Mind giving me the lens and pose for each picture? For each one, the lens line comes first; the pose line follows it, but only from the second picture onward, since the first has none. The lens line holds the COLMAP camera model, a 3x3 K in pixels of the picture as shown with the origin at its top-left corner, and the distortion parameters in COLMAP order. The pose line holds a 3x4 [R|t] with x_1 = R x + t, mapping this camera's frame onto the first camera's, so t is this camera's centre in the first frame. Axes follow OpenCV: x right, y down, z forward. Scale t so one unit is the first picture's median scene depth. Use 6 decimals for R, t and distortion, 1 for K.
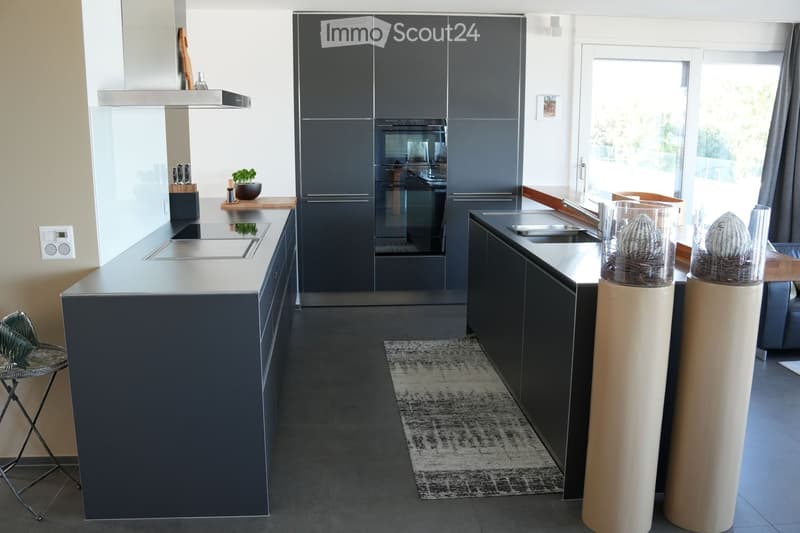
lens RADIAL K [[732.1, 0, 400.0], [0, 732.1, 266.5], [0, 0, 1]] dist [-0.251371, 0.273195]
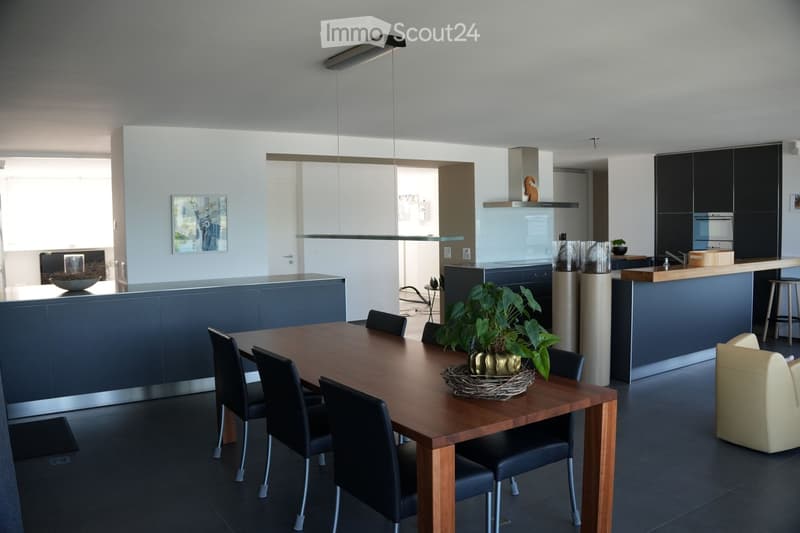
lens RADIAL K [[651.9, 0, 400.0], [0, 651.9, 266.5], [0, 0, 1]] dist [-0.212077, 0.166052]
pose [[0.479286, 0.049968, -0.876235, 0.984076], [-0.161285, 0.986390, -0.031971, 0.084029], [0.862712, 0.156647, 0.480822, -0.306118]]
